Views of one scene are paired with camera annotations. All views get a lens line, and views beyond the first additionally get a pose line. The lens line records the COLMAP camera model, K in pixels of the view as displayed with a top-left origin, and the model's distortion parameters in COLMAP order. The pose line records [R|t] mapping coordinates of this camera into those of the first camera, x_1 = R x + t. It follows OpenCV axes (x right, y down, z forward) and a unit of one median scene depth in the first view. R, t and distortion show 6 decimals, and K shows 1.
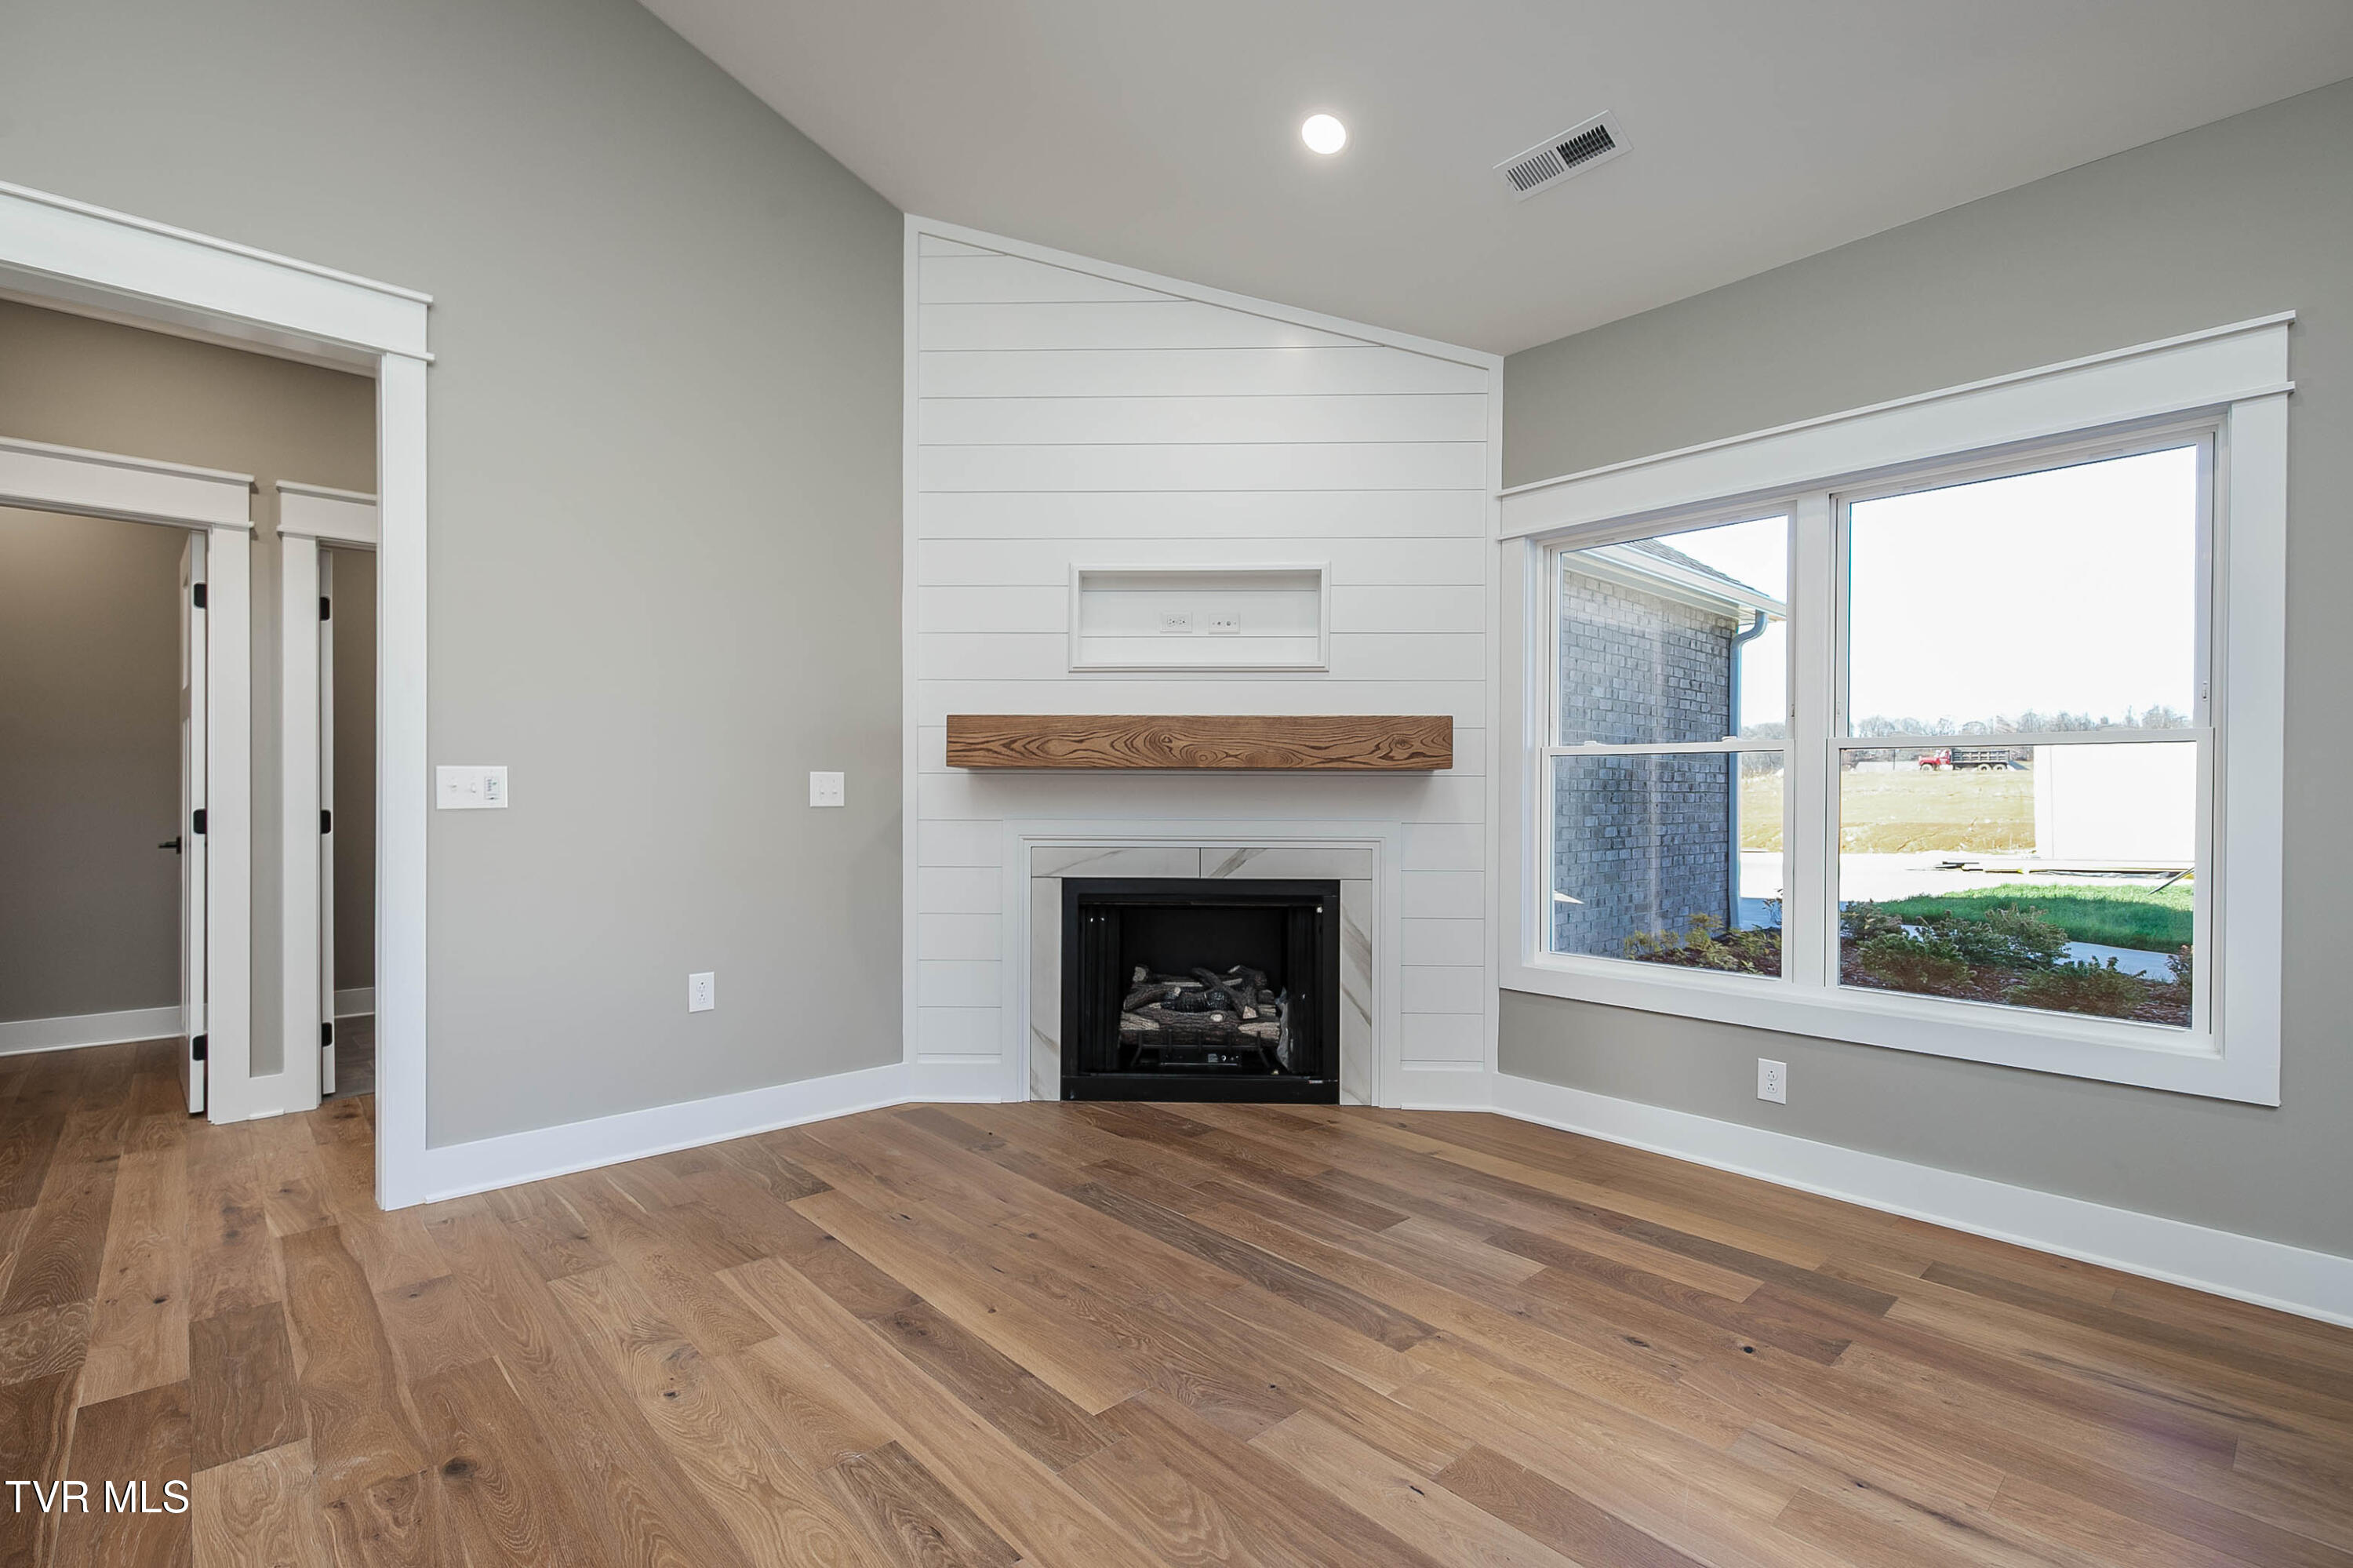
lens RADIAL K [[1067.6, 0, 1180.1], [0, 1067.6, 811.9], [0, 0, 1]] dist [0.010502, -0.004266]
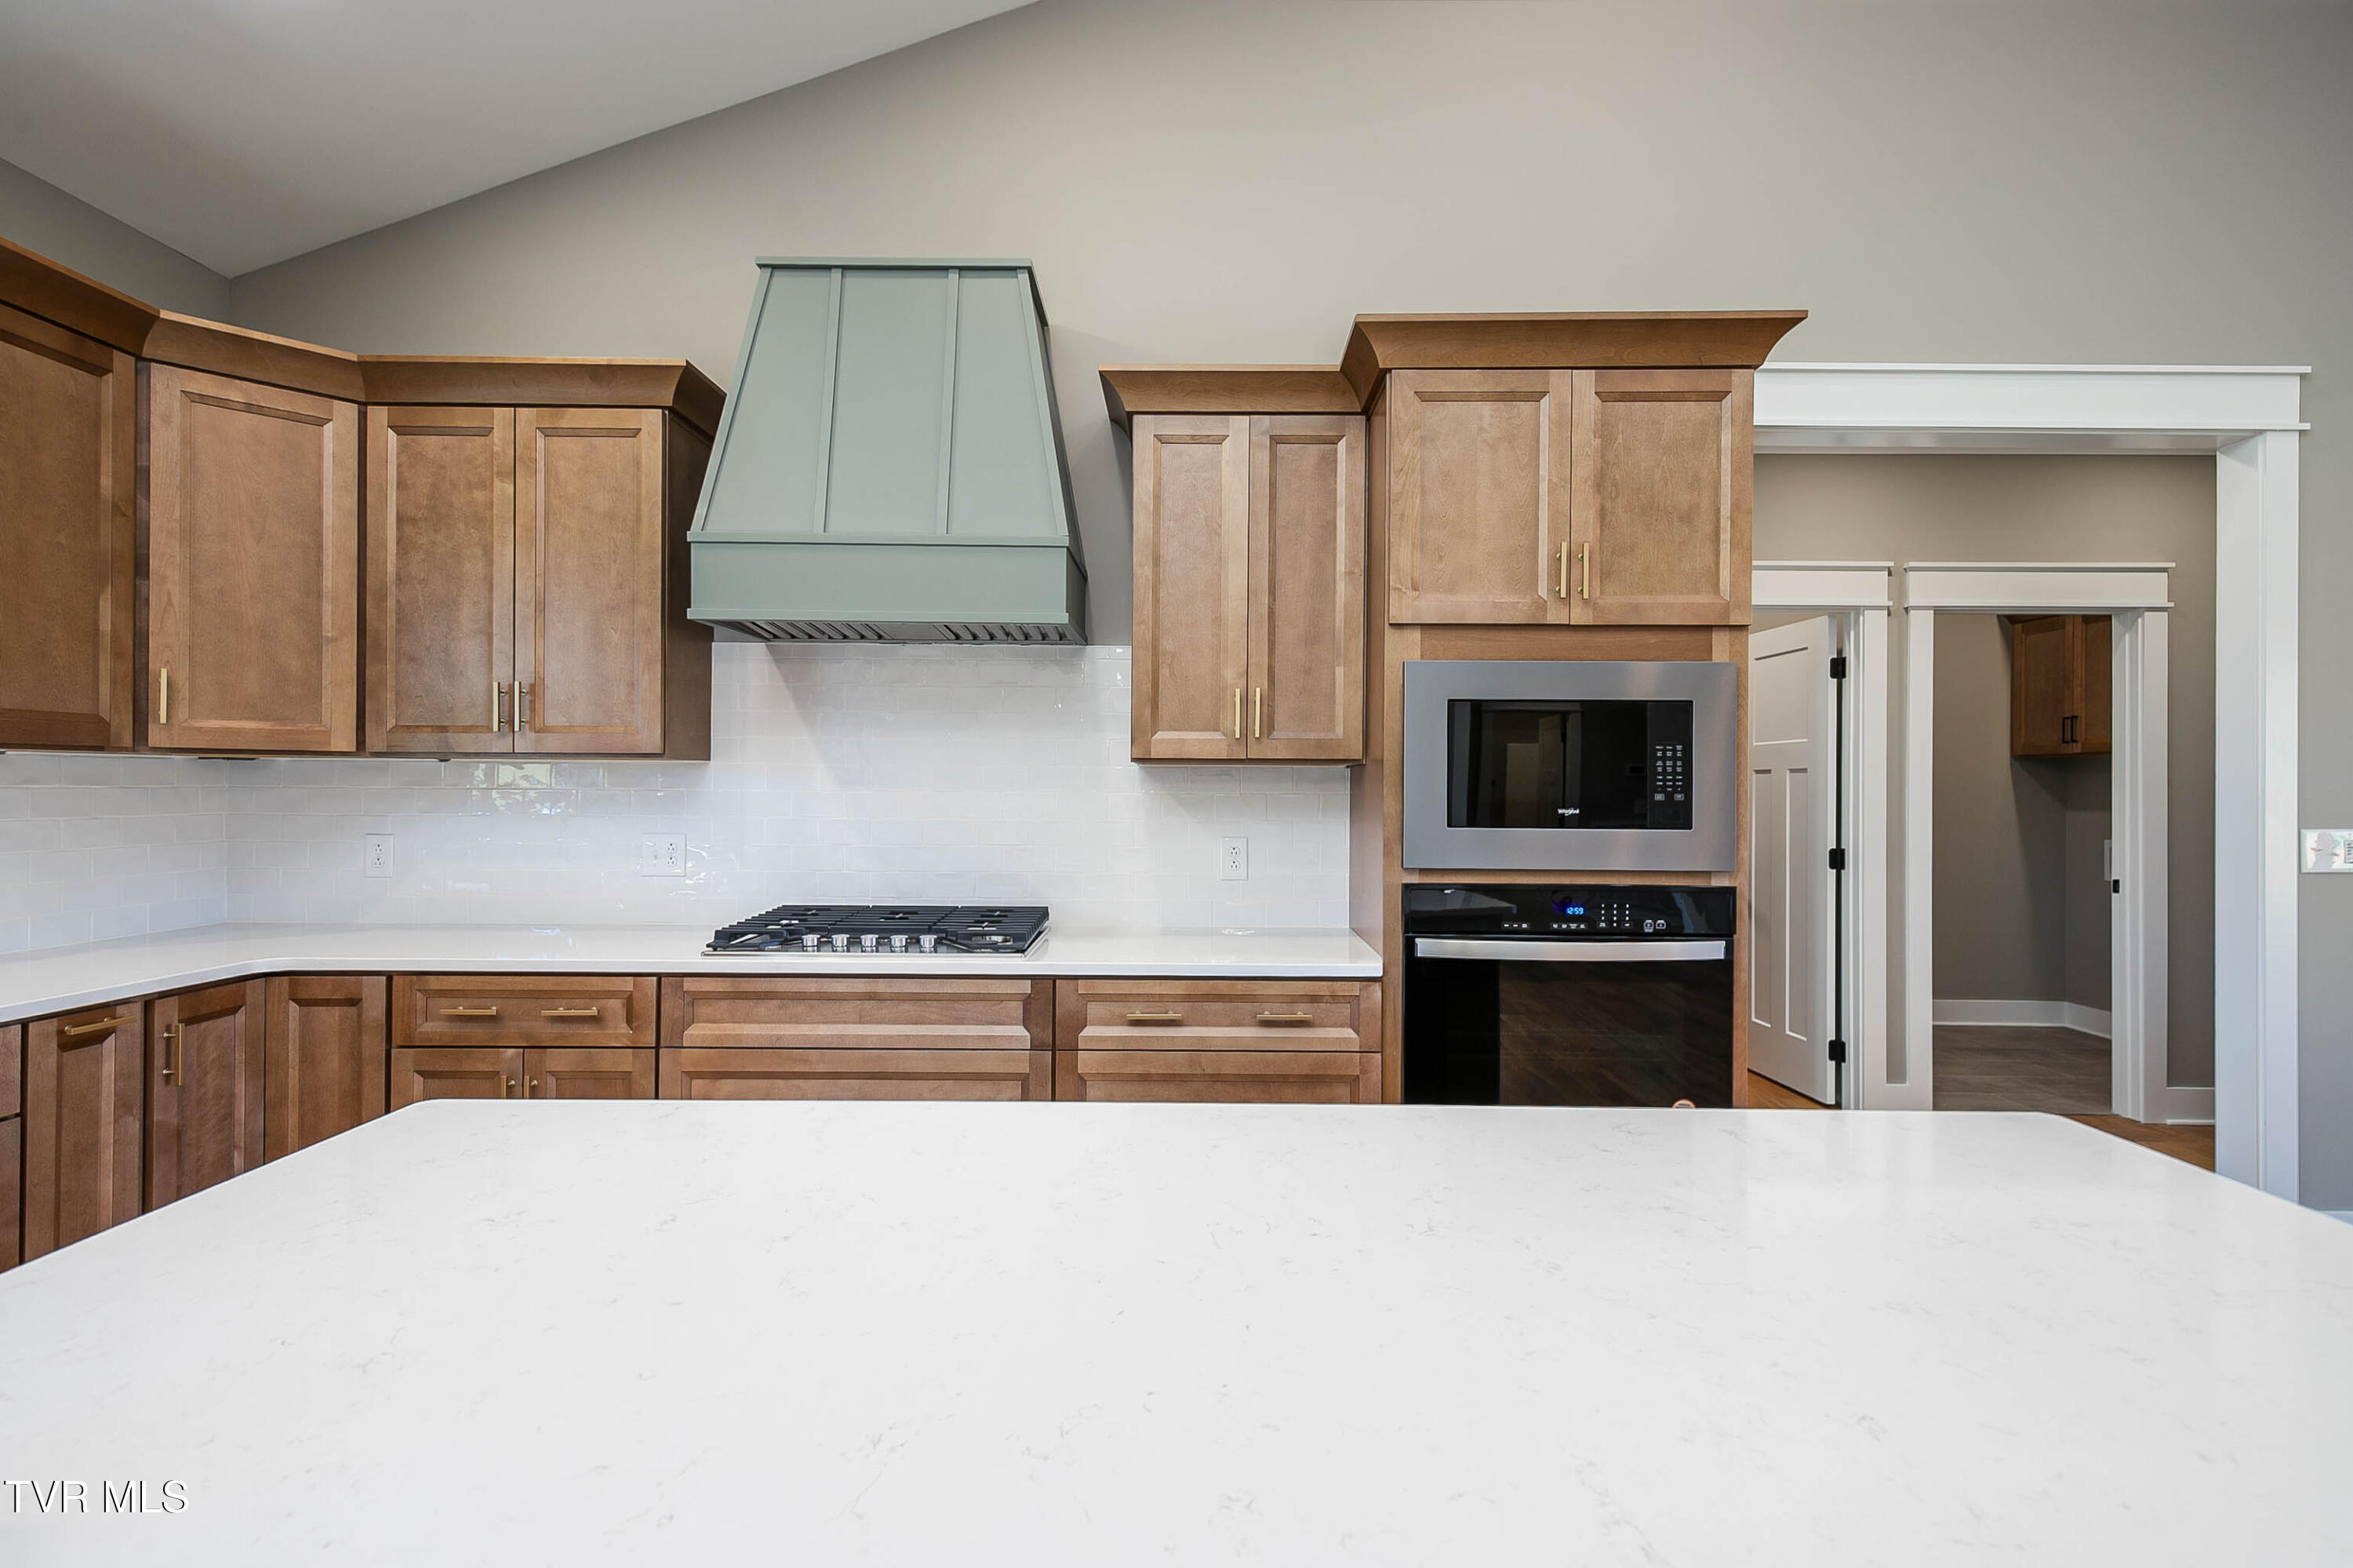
lens RADIAL K [[1119.7, 0, 1178.8], [0, 1119.7, 778.3], [0, 0, 1]] dist [0.019267, -0.003324]
pose [[0.734926, 0.000418, -0.678147, -0.753687], [-0.021057, 0.999532, -0.022204, -0.045206], [0.677820, 0.030598, 0.734591, -0.506889]]
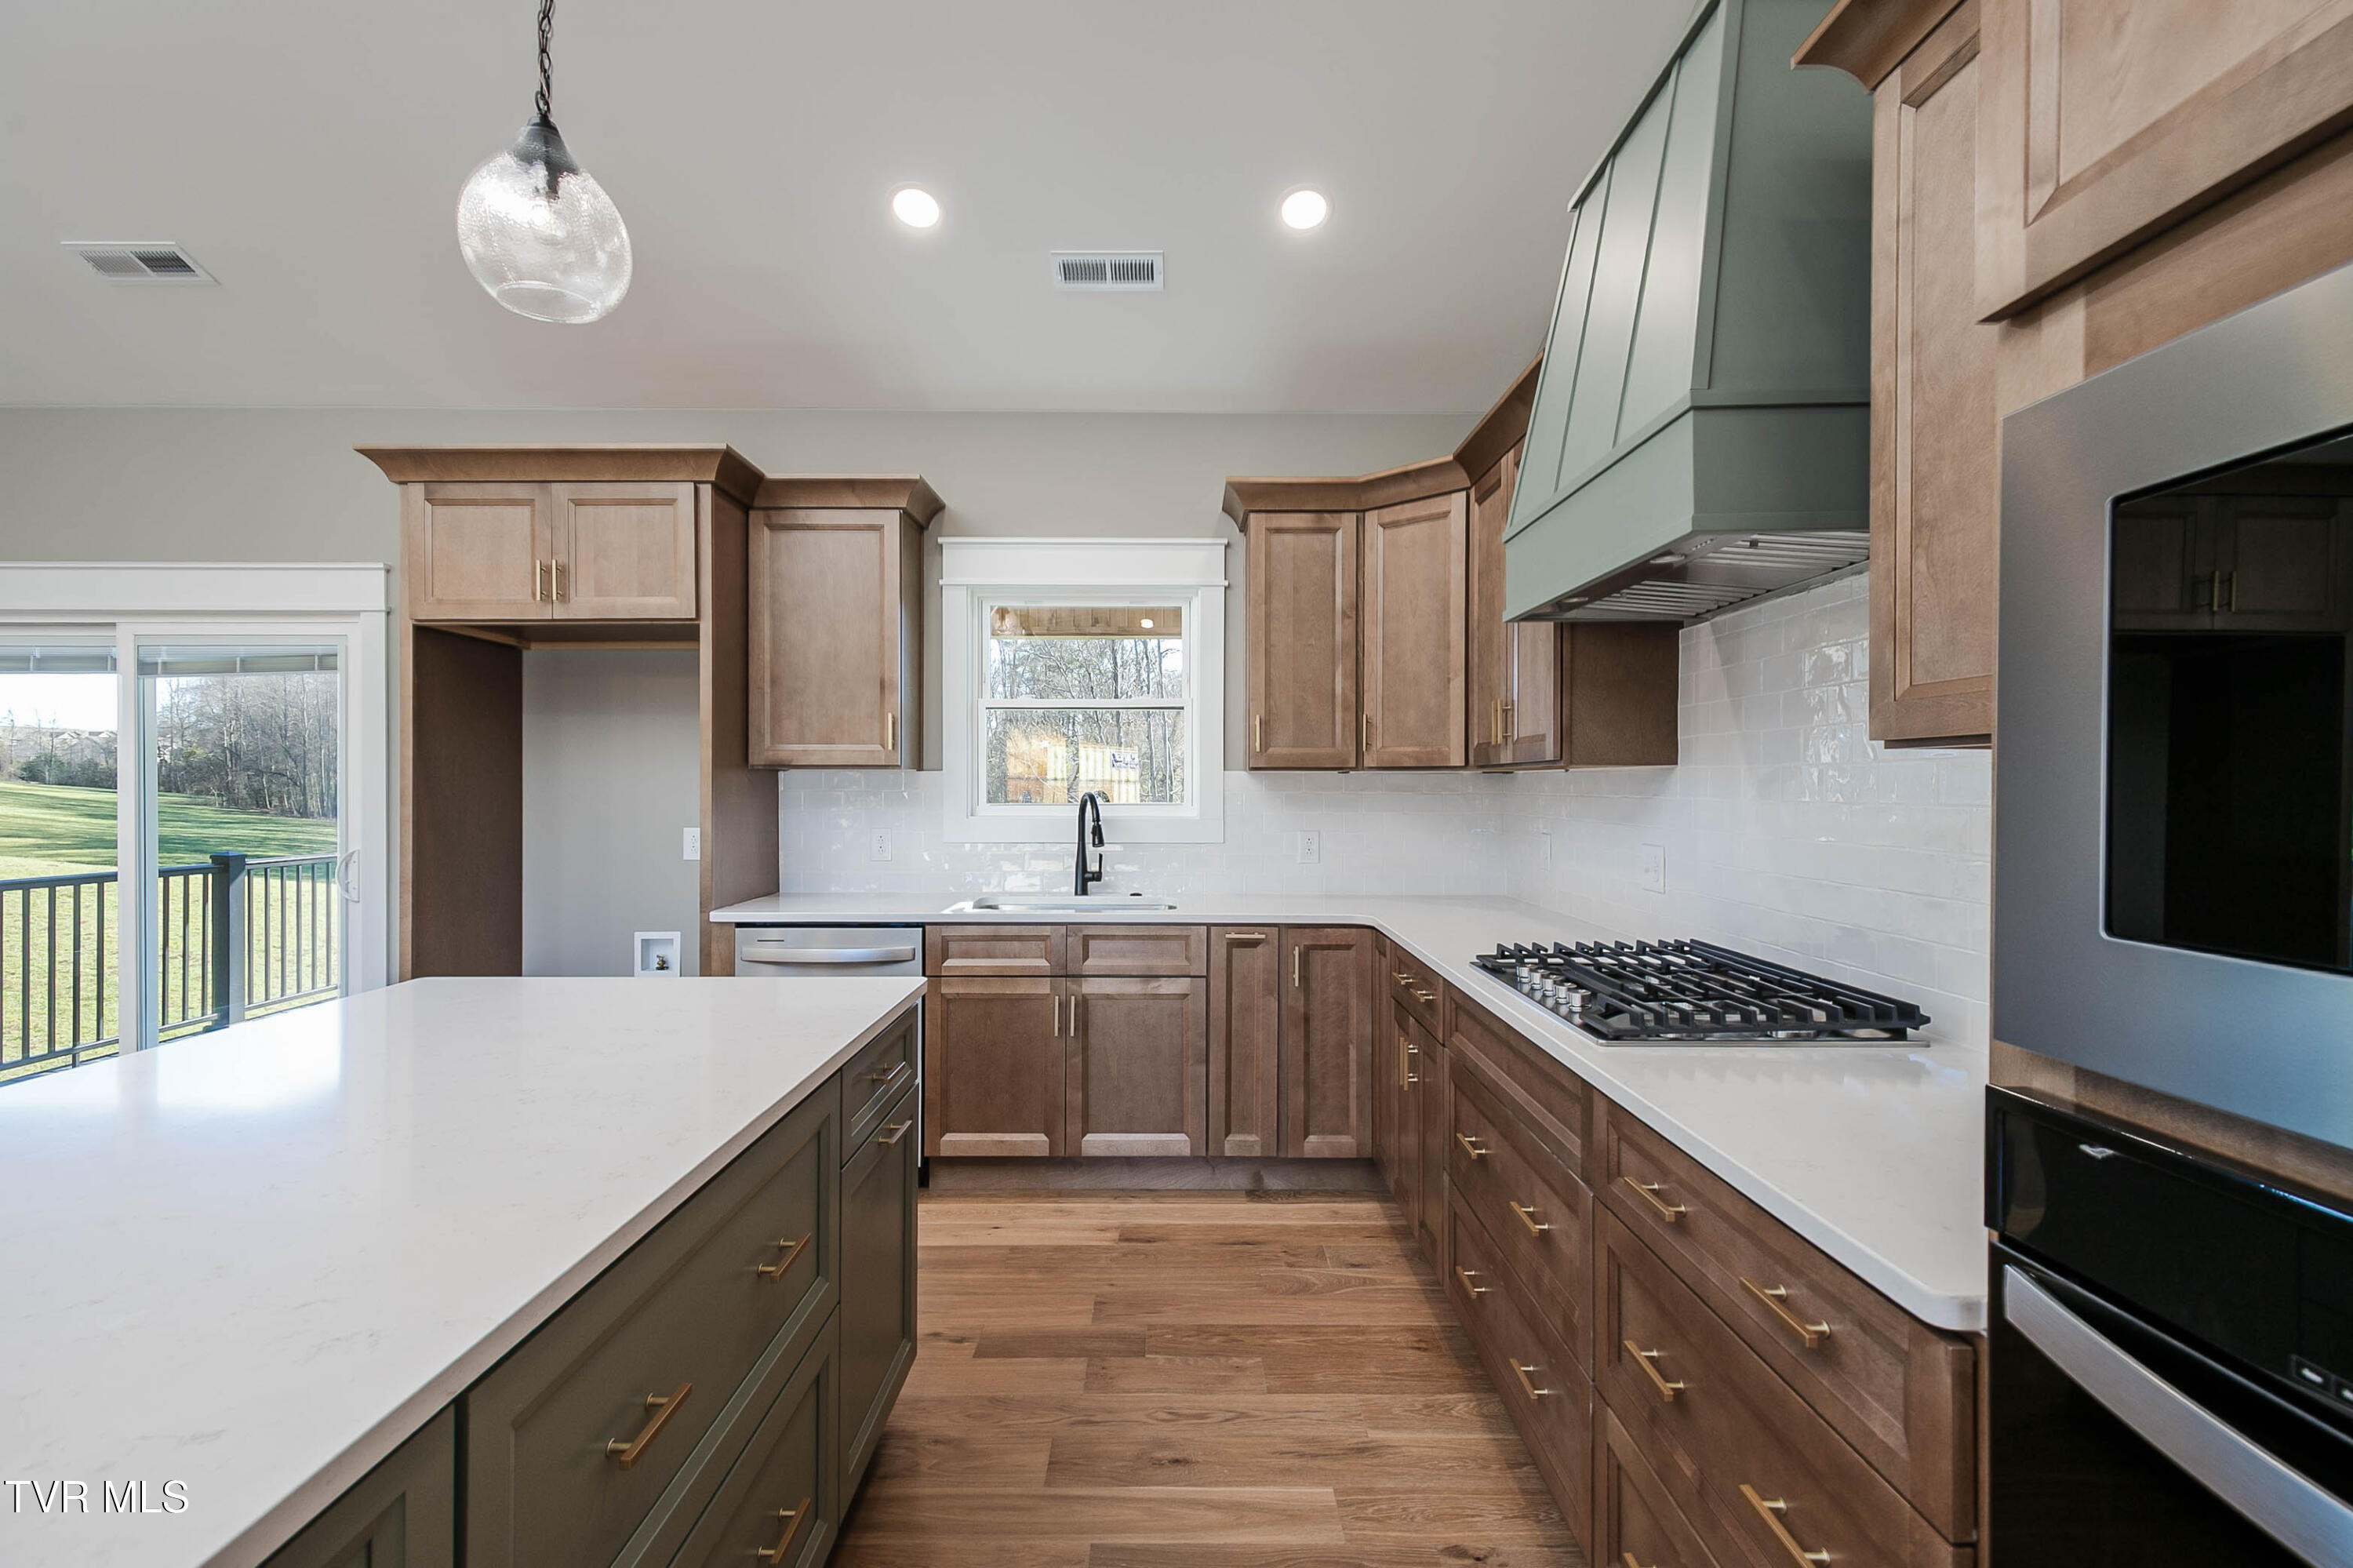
lens RADIAL K [[1067.6, 0, 1180.4], [0, 1067.6, 787.6], [0, 0, 1]] dist [0.010502, -0.004266]
pose [[-0.670964, -0.000669, -0.741490, -0.866968], [-0.019178, 0.999681, 0.016452, -0.064295], [0.741242, 0.025259, -0.670763, 0.276998]]
